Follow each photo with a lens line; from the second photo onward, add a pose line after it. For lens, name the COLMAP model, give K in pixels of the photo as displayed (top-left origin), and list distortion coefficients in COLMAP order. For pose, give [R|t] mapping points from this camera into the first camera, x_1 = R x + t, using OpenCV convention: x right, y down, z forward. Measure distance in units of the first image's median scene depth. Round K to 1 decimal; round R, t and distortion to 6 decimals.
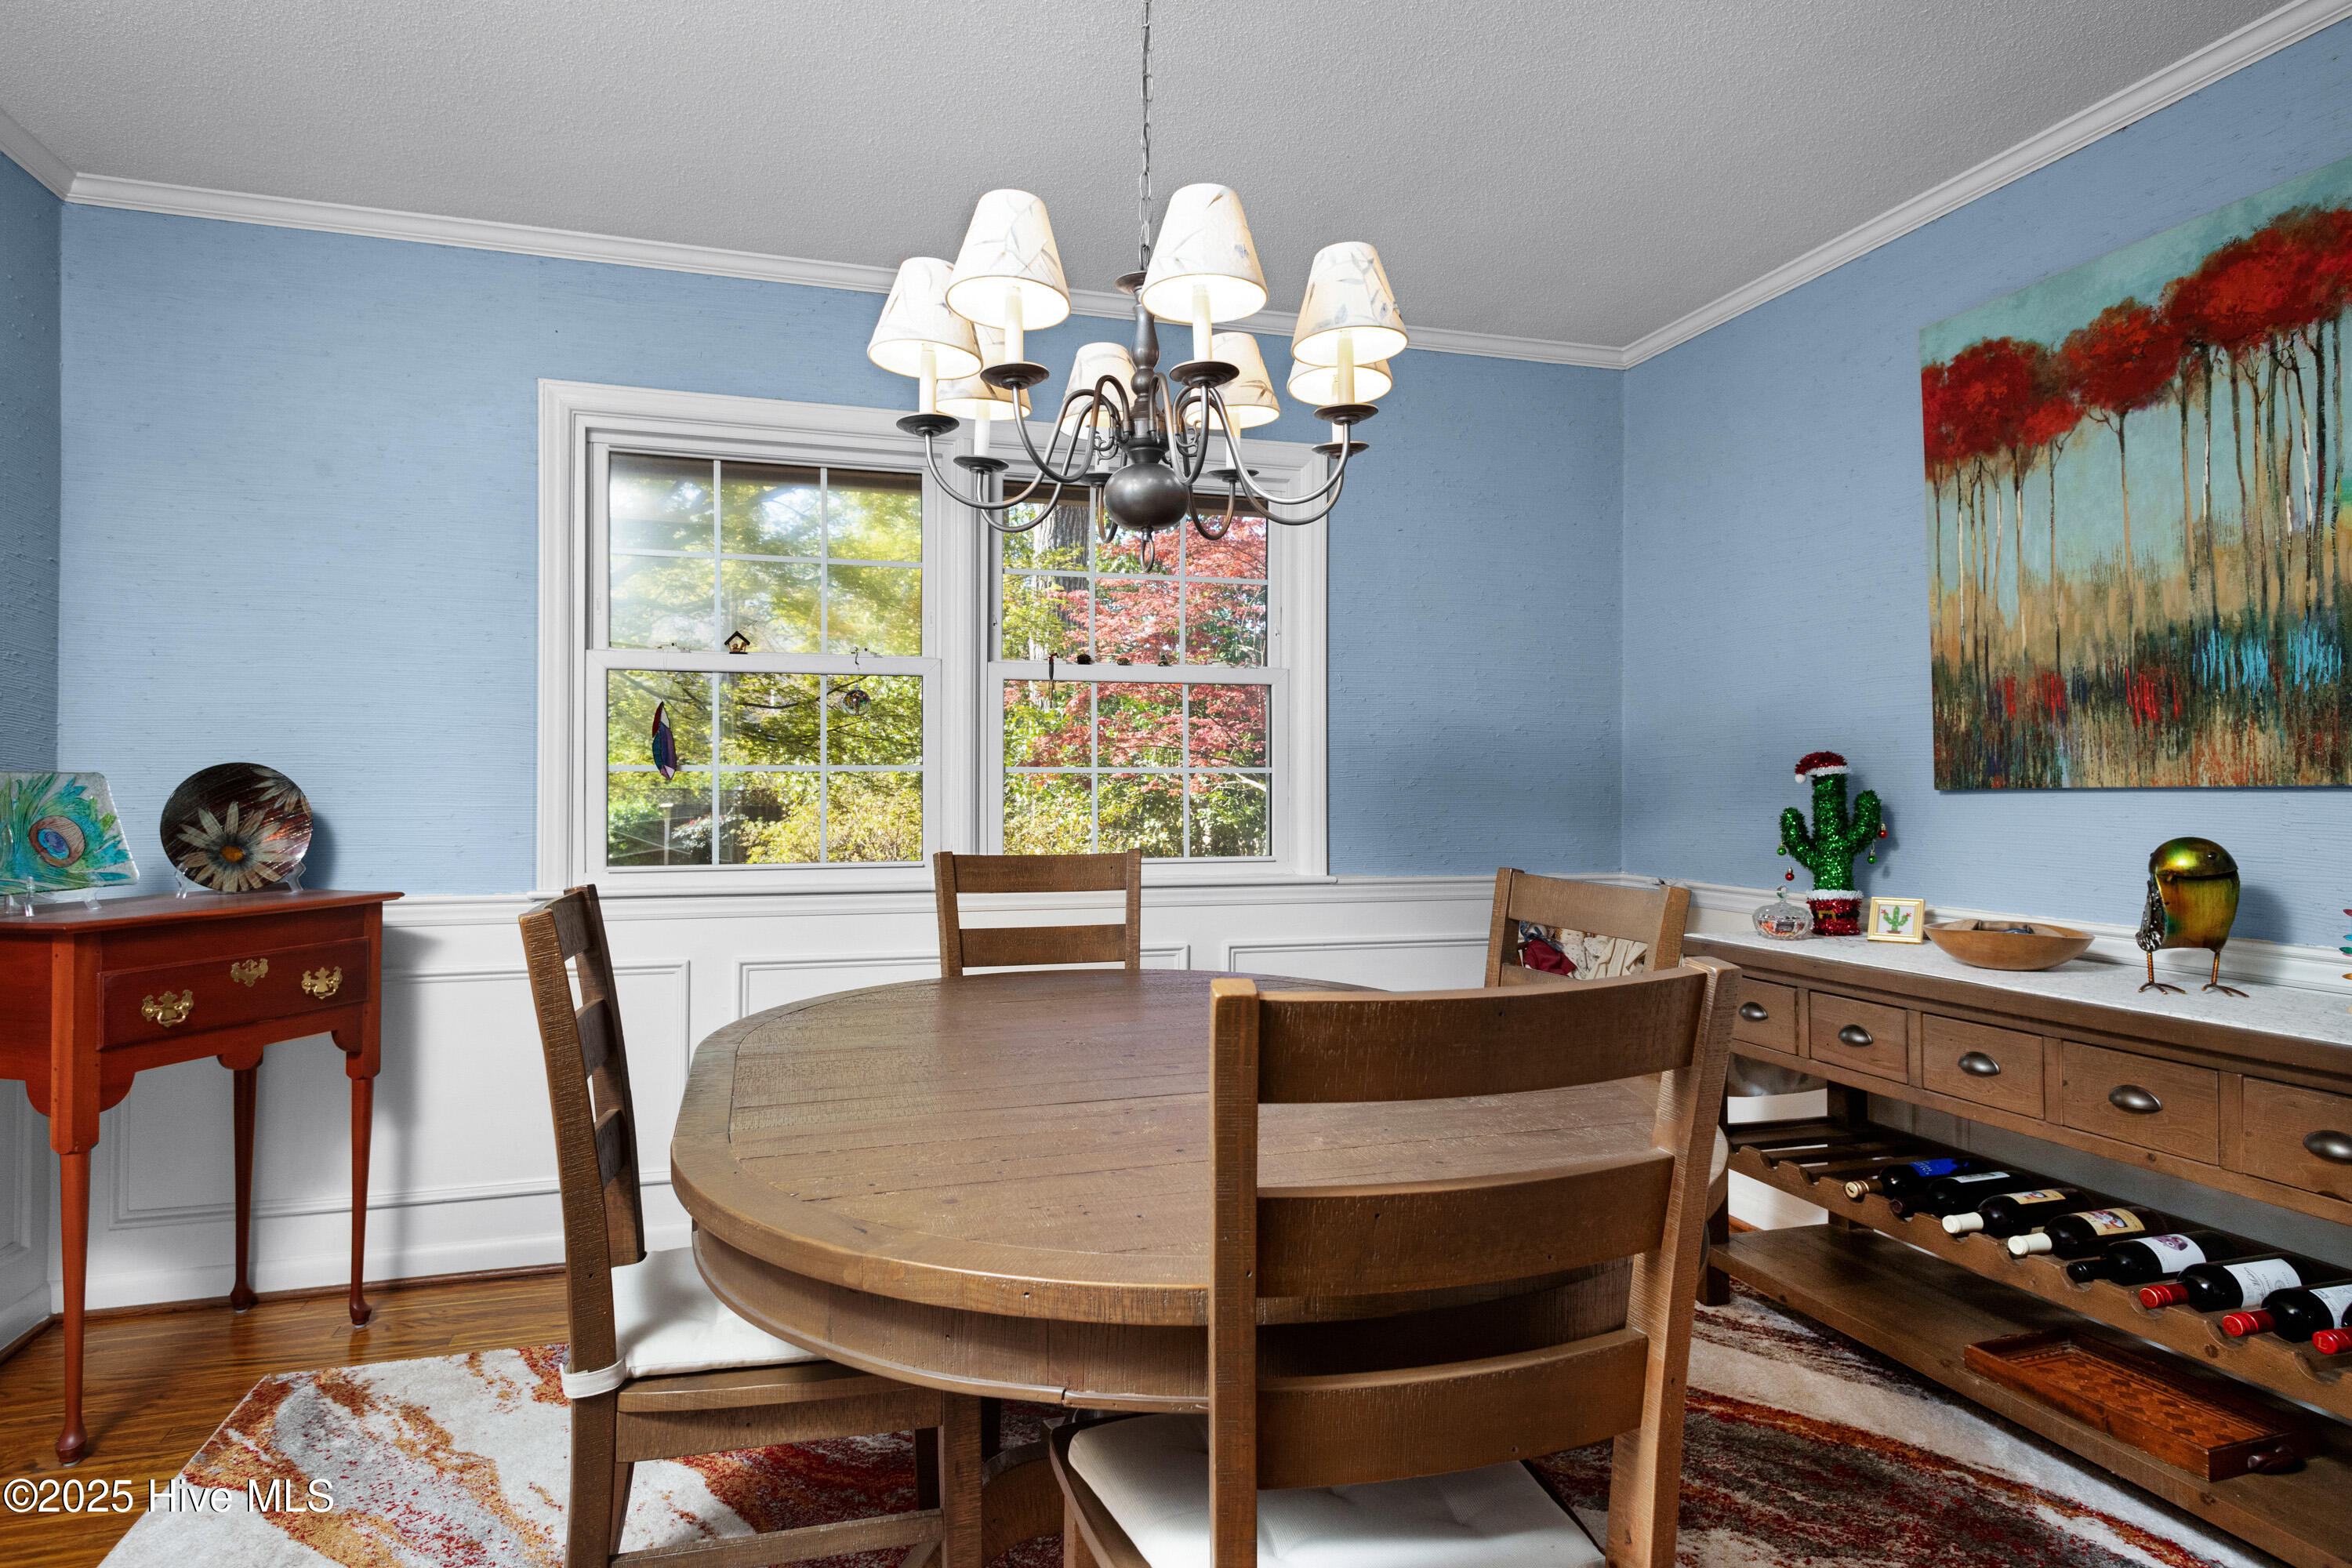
lens RADIAL K [[1320.3, 0, 1160.9], [0, 1320.3, 779.1], [0, 0, 1]] dist [0.026846, -0.005051]
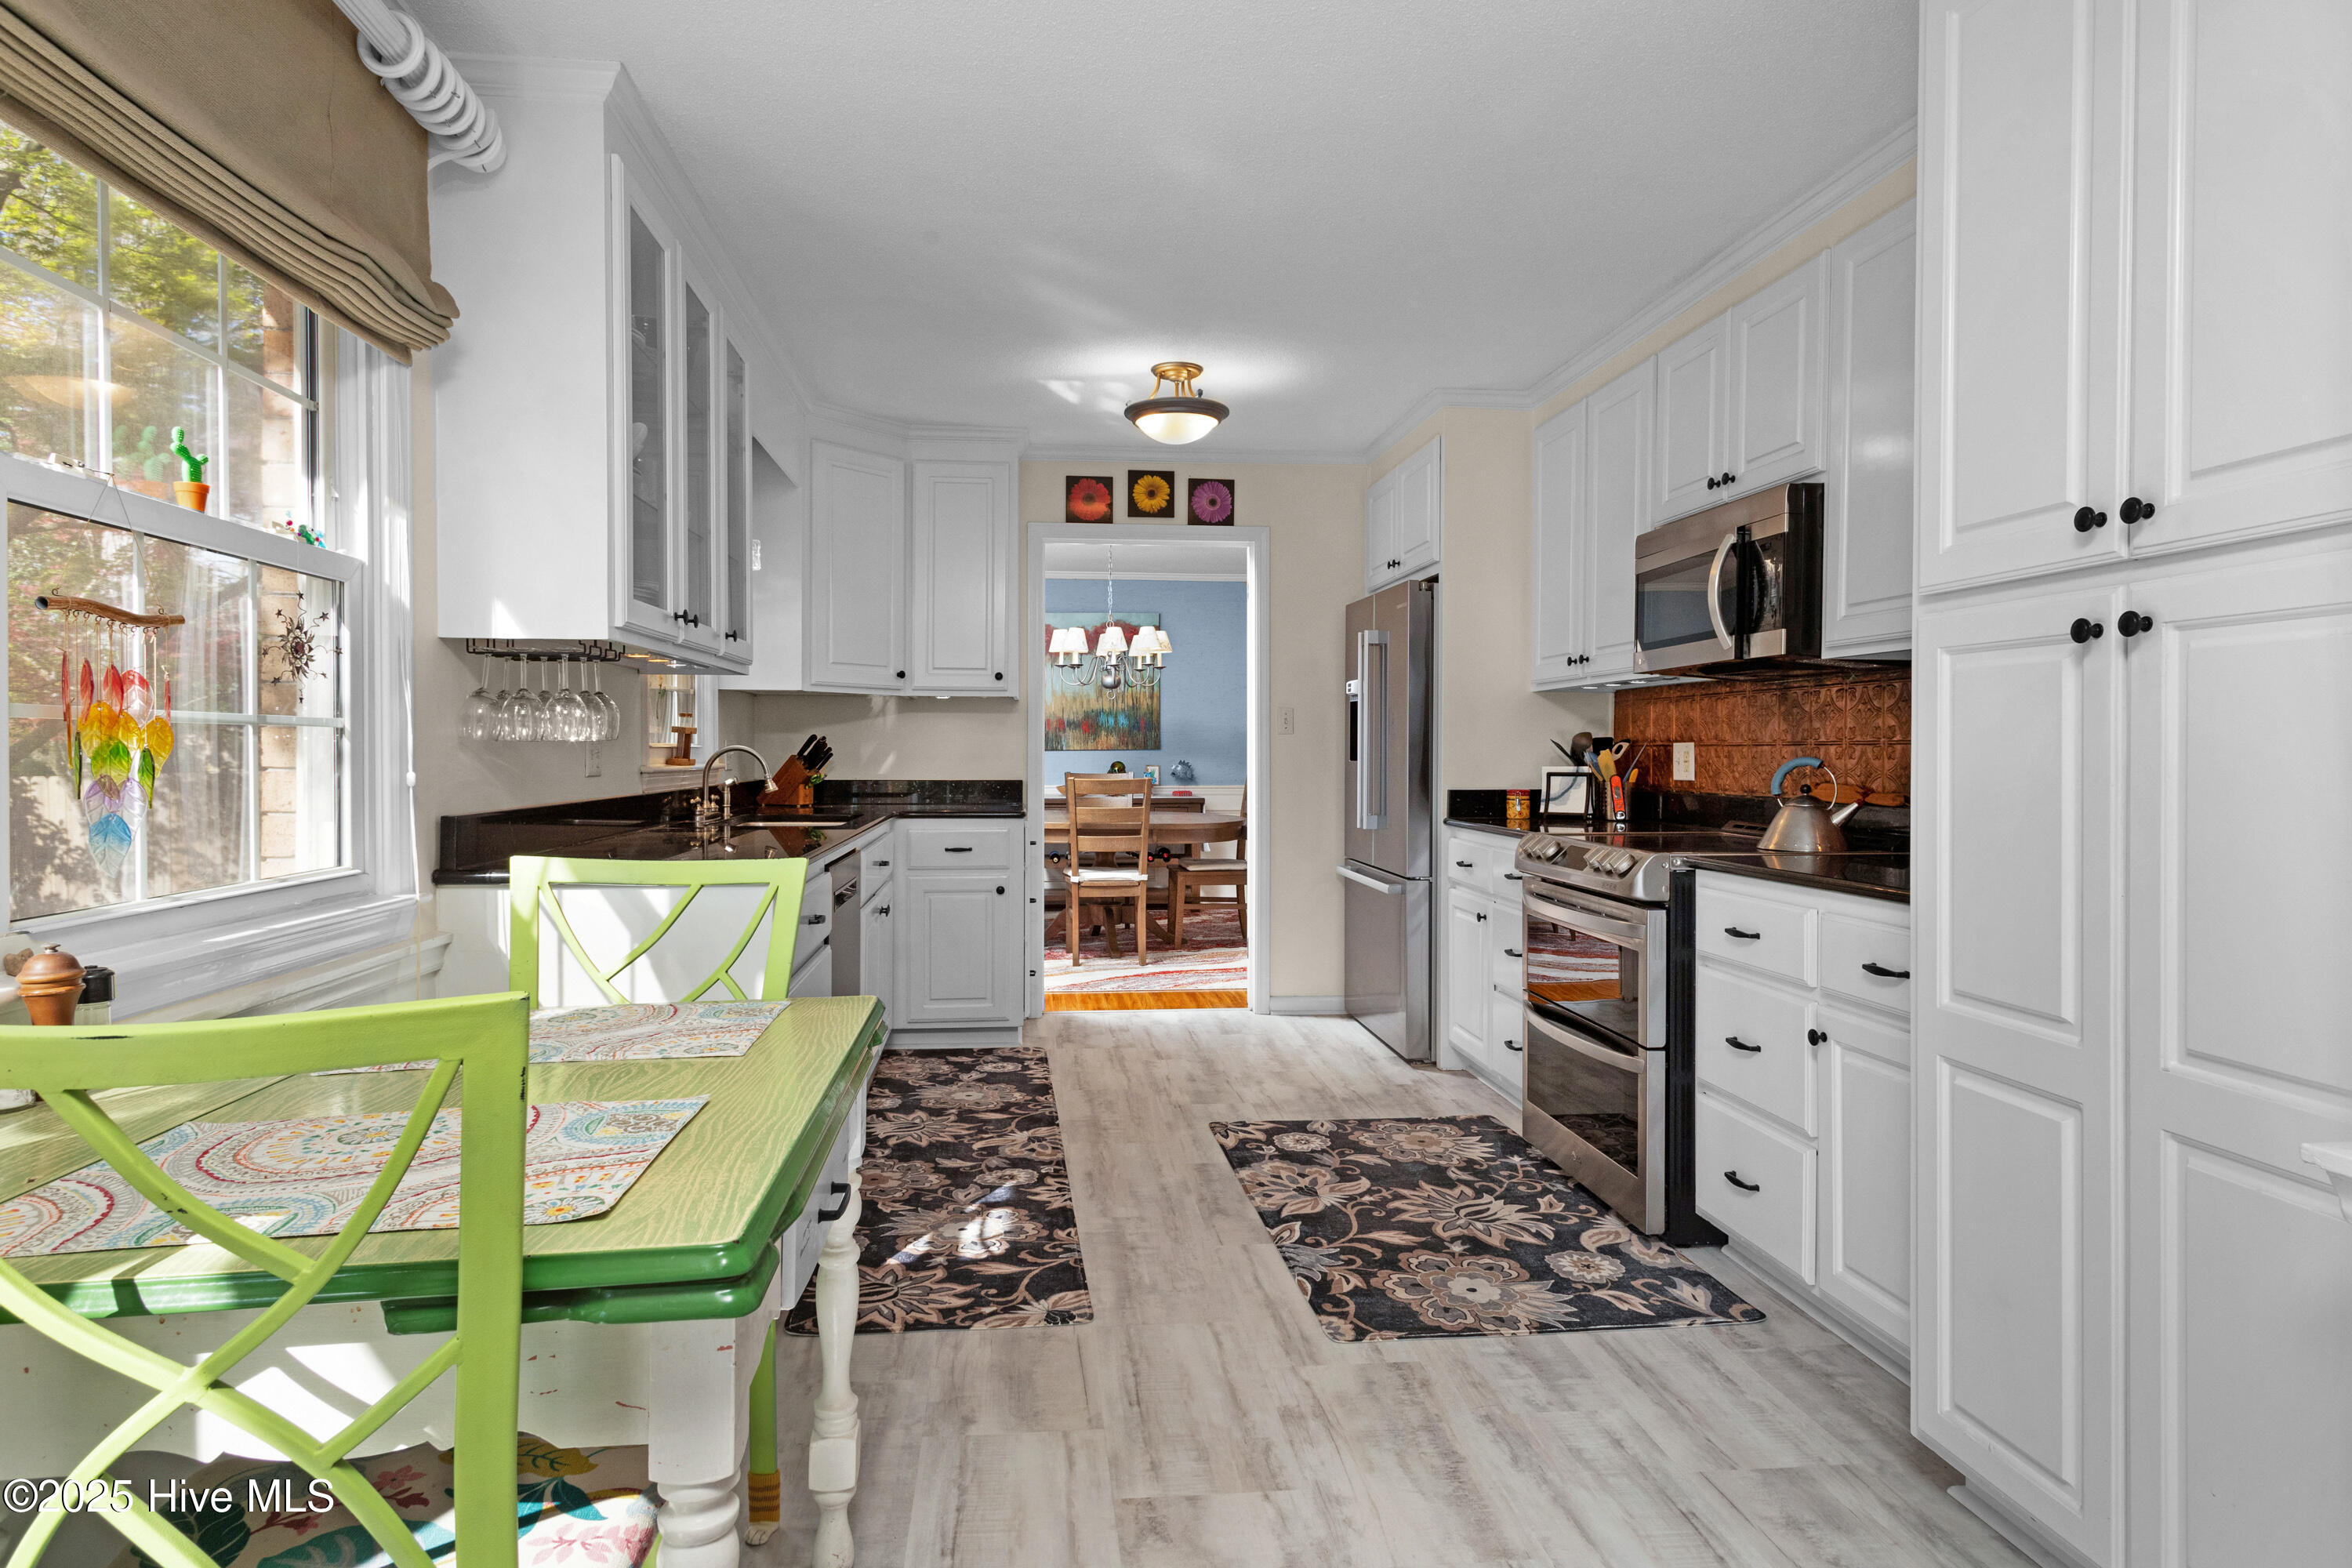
lens RADIAL K [[1320.3, 0, 1158.0], [0, 1320.3, 756.9], [0, 0, 1]] dist [0.026846, -0.005051]
pose [[0.168276, -0.006800, 0.985716, -2.959400], [-0.008469, 0.999929, 0.008344, -0.006915], [-0.985703, -0.009752, 0.168207, 0.121268]]
